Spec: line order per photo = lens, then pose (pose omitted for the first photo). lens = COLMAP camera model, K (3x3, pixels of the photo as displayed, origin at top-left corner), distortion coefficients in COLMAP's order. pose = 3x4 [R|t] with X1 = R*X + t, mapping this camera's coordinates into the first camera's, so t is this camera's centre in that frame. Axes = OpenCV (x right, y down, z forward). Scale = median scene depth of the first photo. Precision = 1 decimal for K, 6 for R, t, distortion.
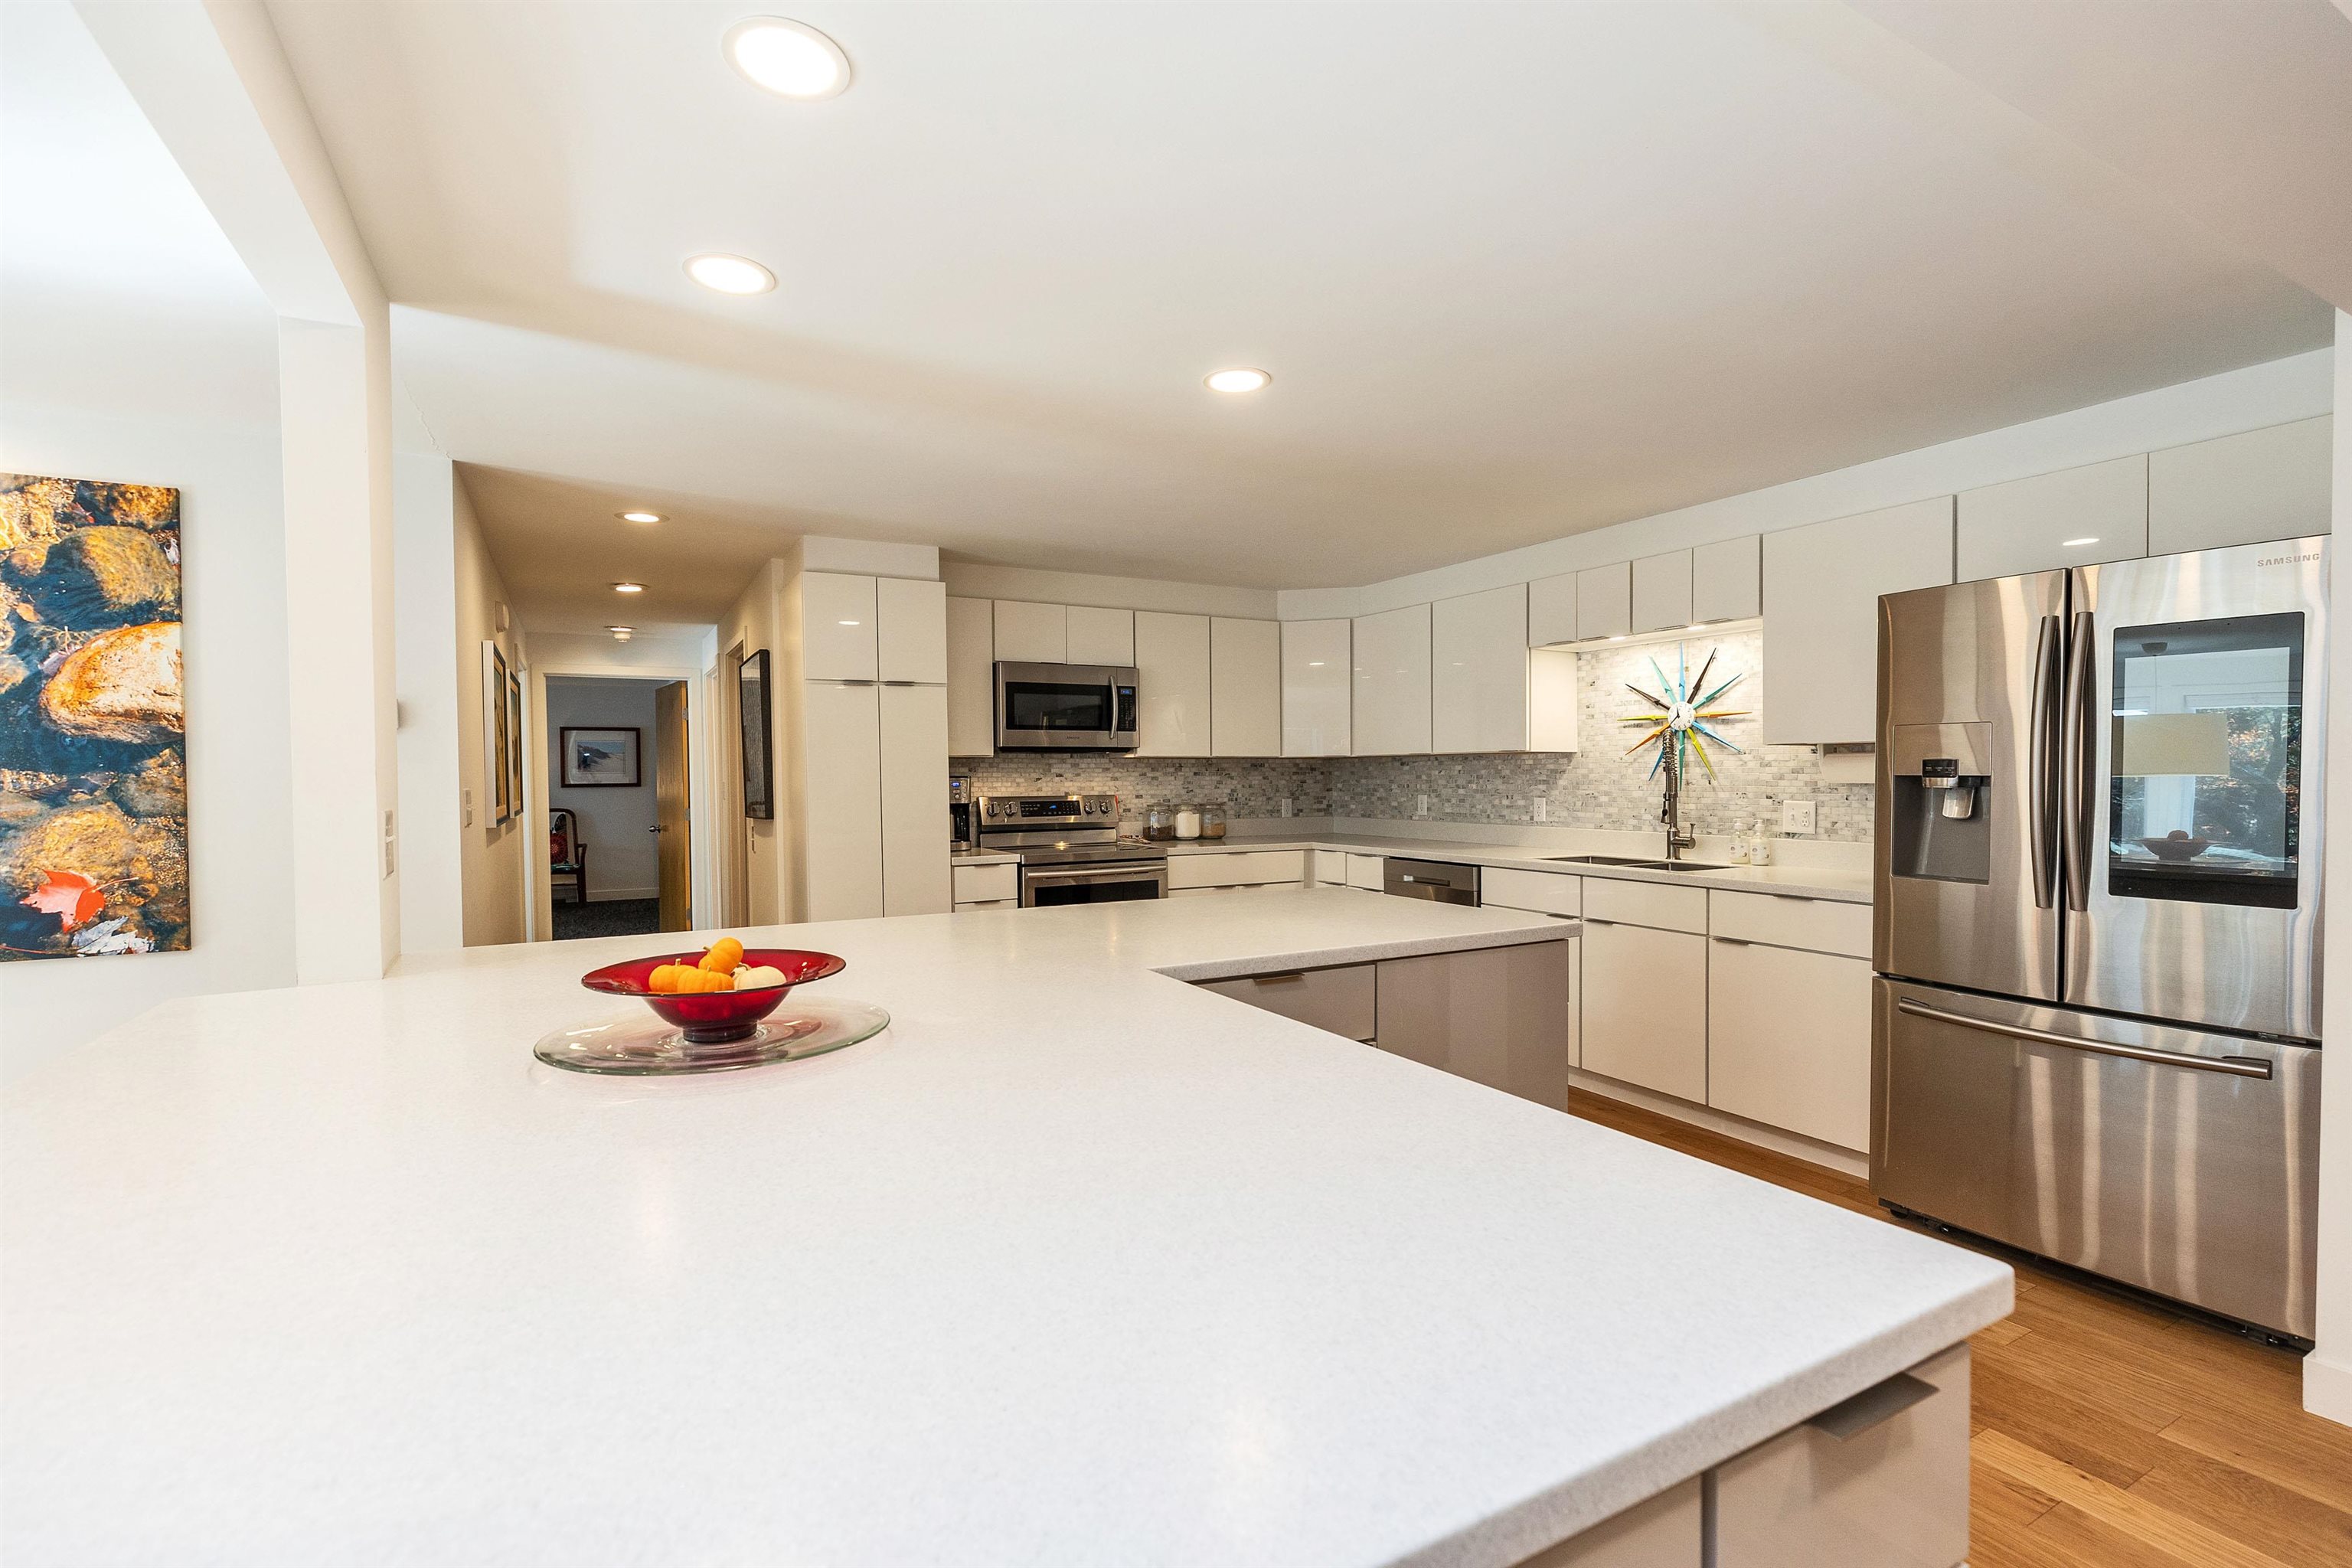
lens RADIAL K [[1064.2, 0, 1166.0], [0, 1064.2, 794.3], [0, 0, 1]] dist [0.000331, -0.000178]
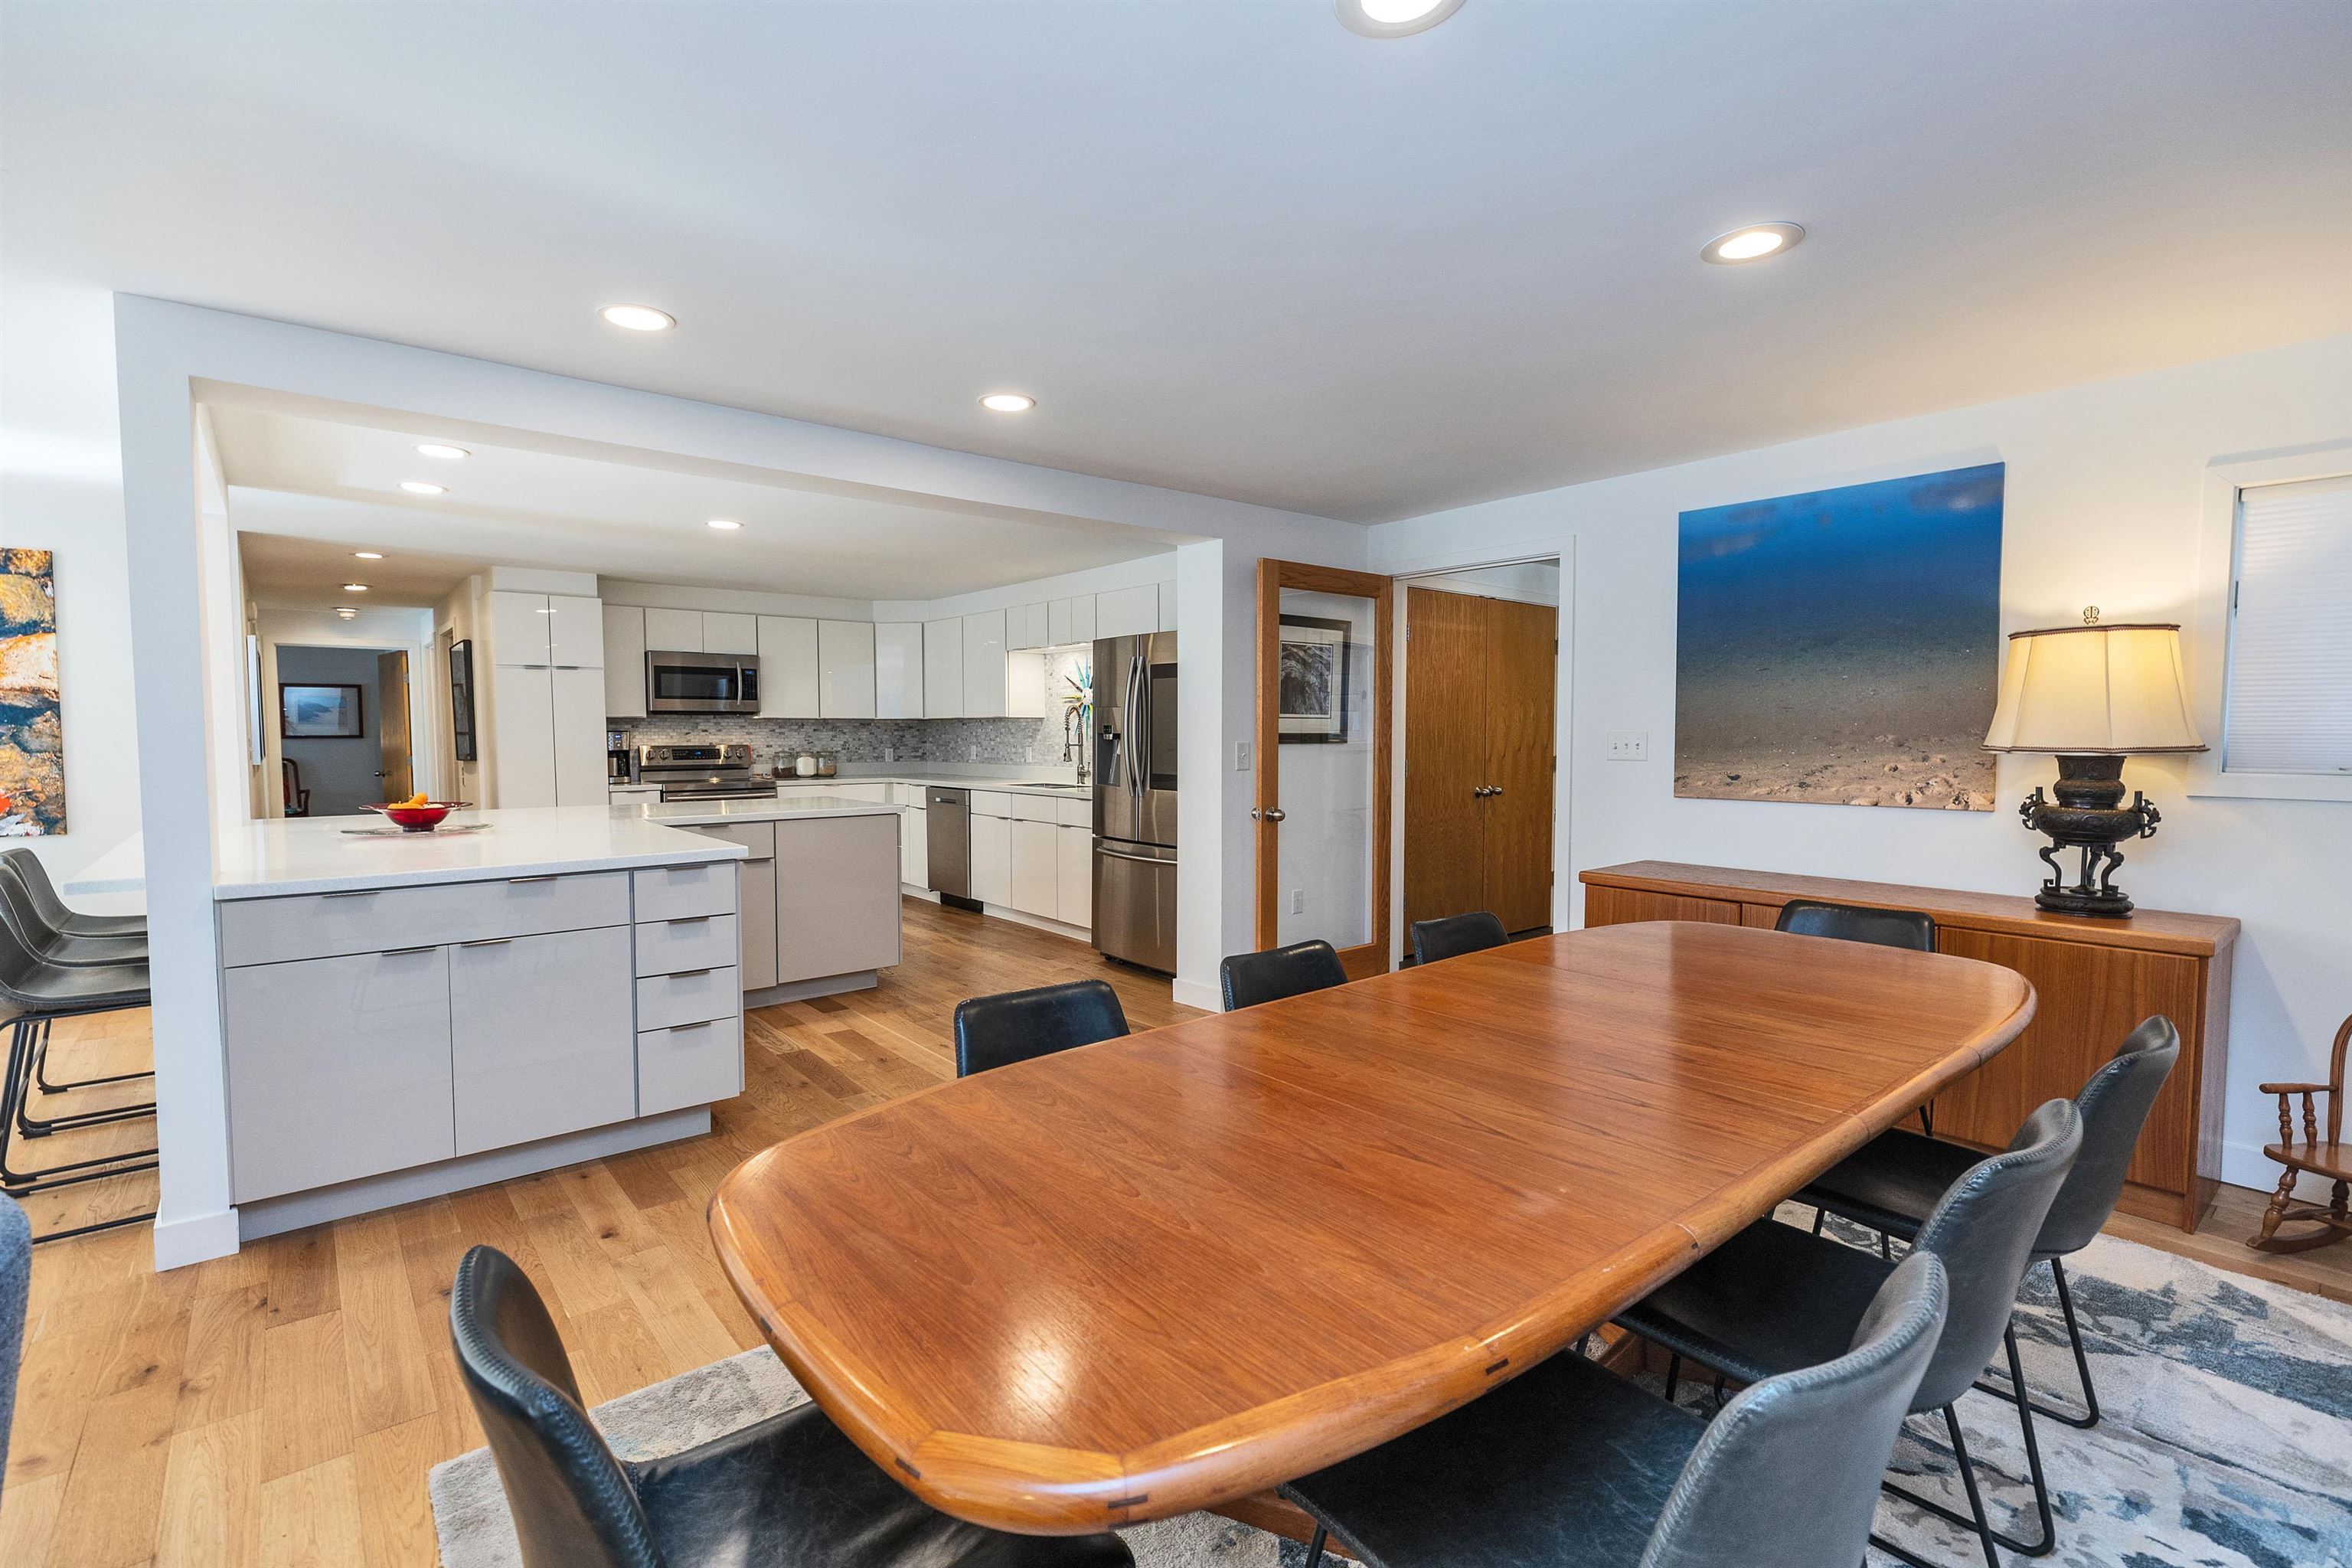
lens RADIAL K [[1064.2, 0, 1168.3], [0, 1064.2, 783.6], [0, 0, 1]] dist [0.000331, -0.000178]
pose [[0.981297, -0.003655, 0.192464, 0.280732], [-0.002245, 0.999534, 0.030427, 0.009699], [-0.192486, -0.030290, 0.980832, -0.606947]]
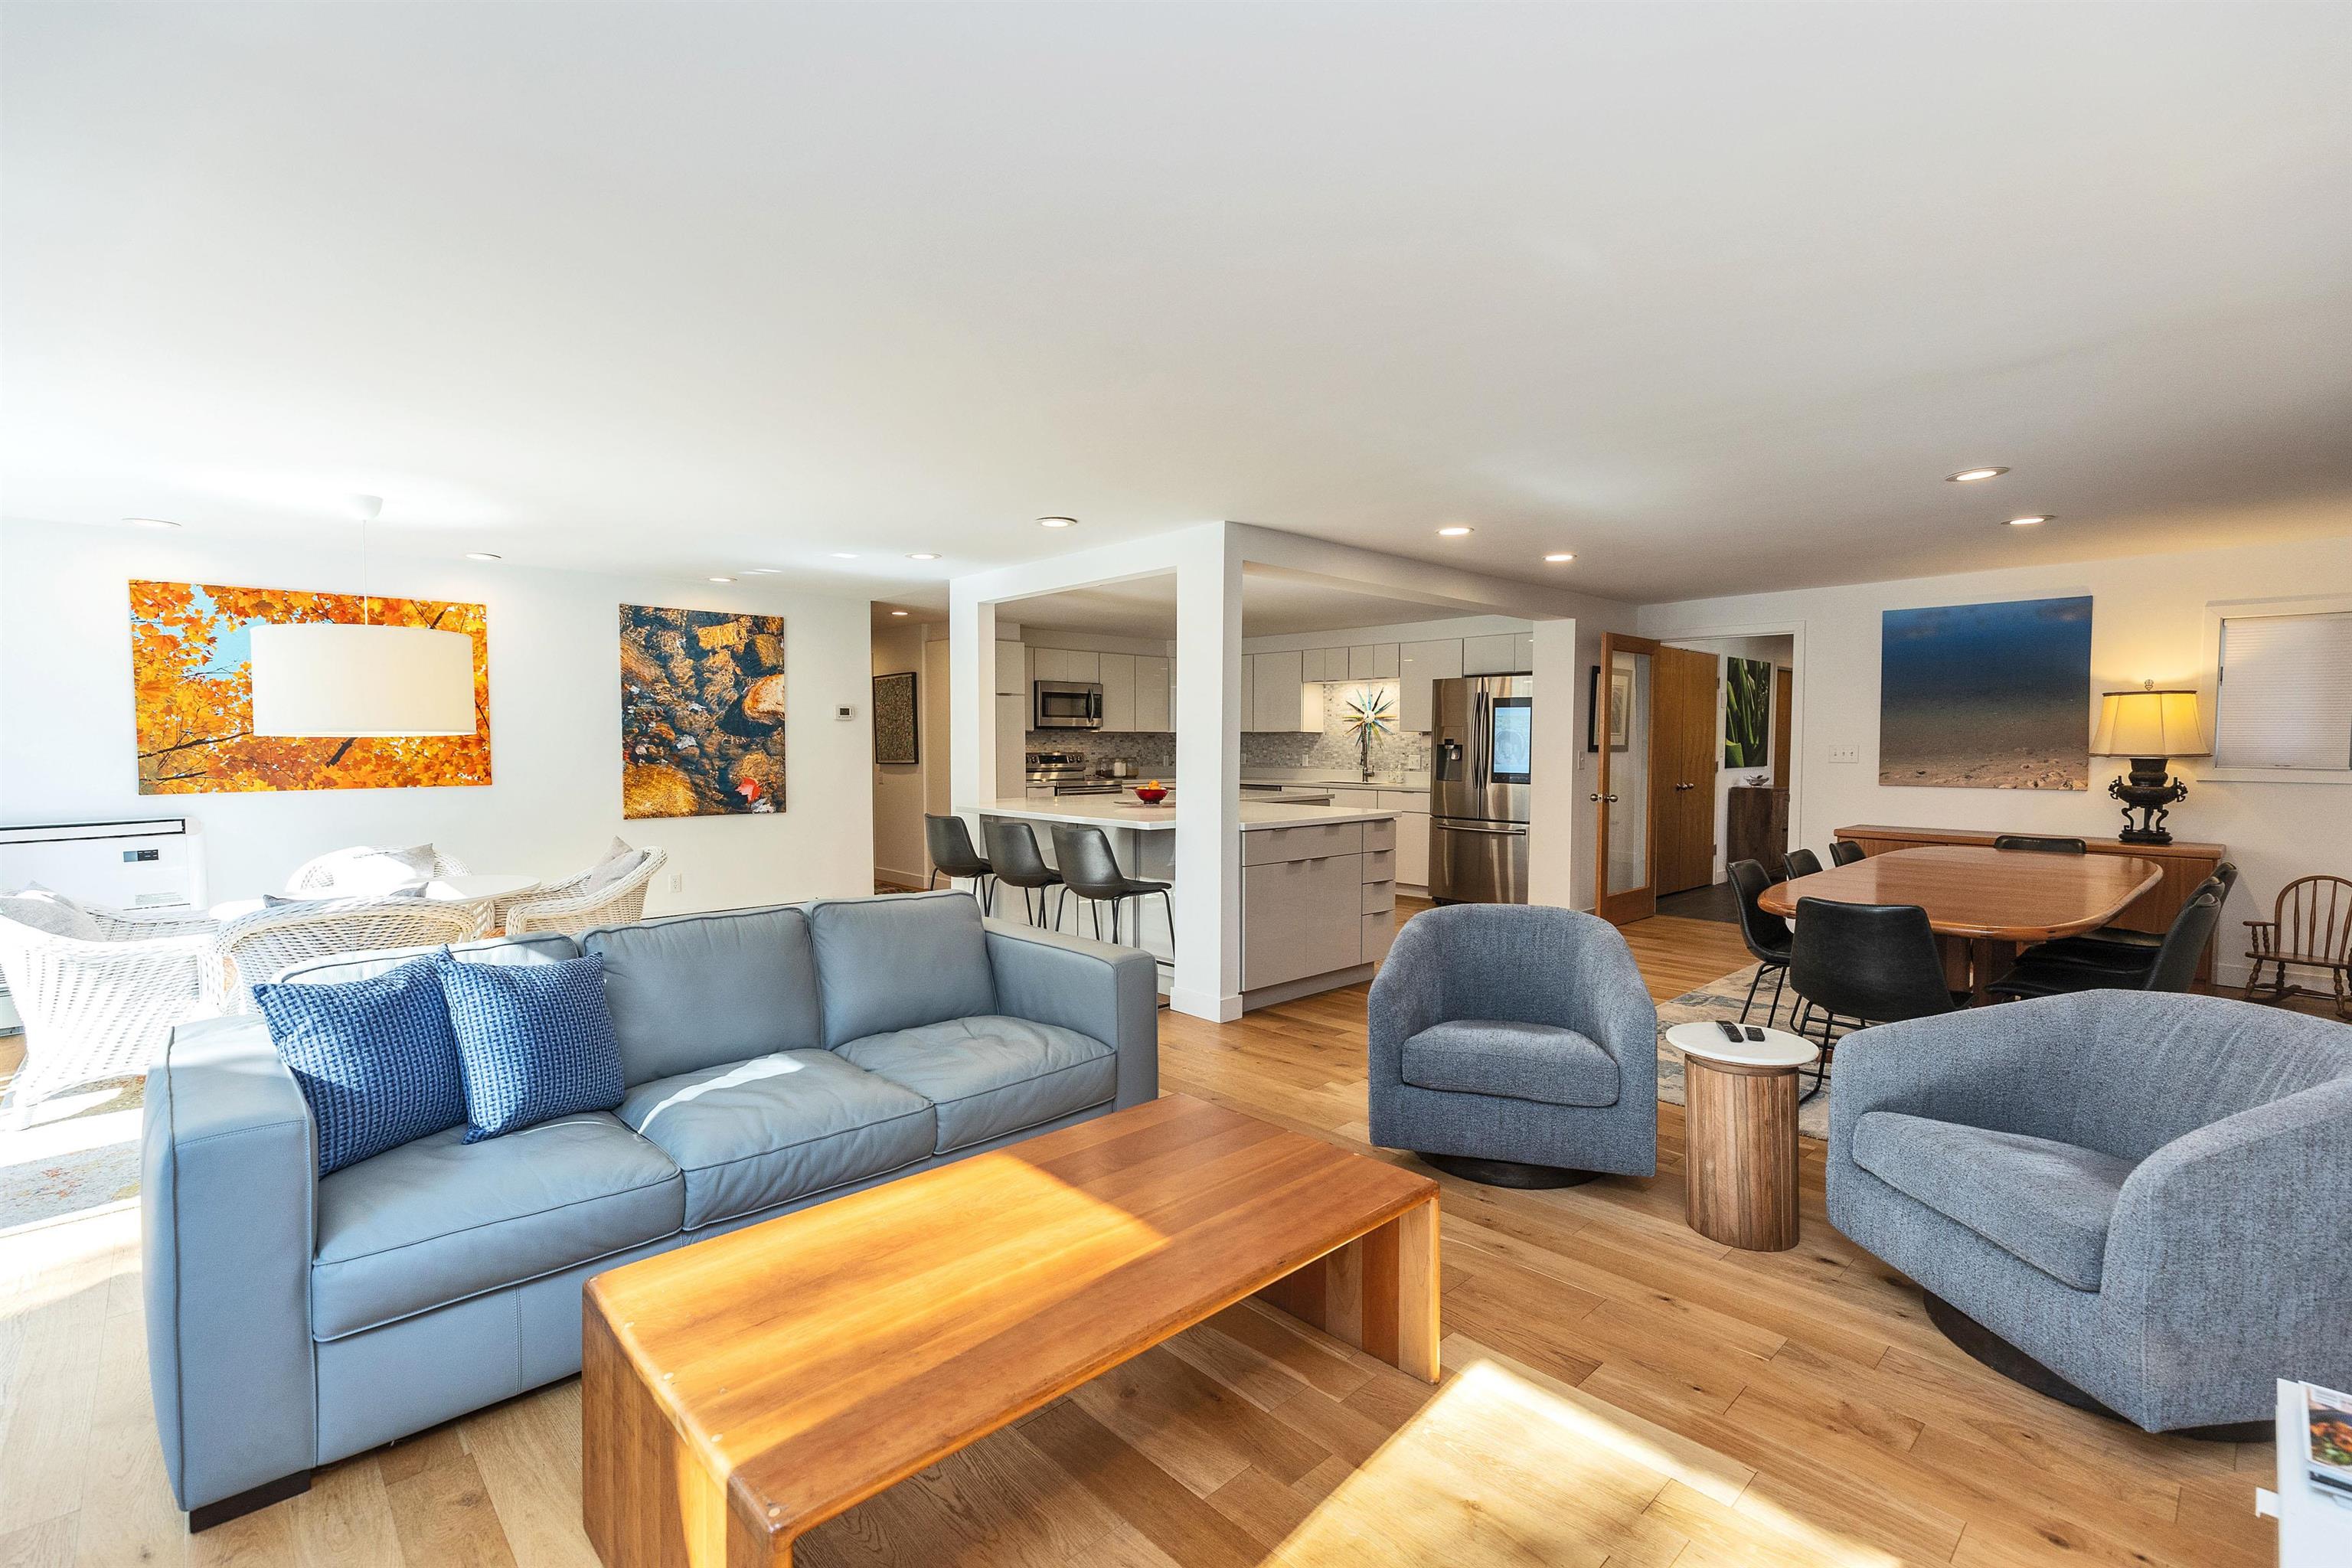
lens RADIAL K [[1064.2, 0, 1168.3], [0, 1064.2, 783.6], [0, 0, 1]] dist [0.000331, -0.000178]
pose [[0.968331, -0.000760, 0.249667, -0.447593], [-0.004569, 0.999774, 0.020761, 0.019552], [-0.249627, -0.021244, 0.968109, -0.985460]]
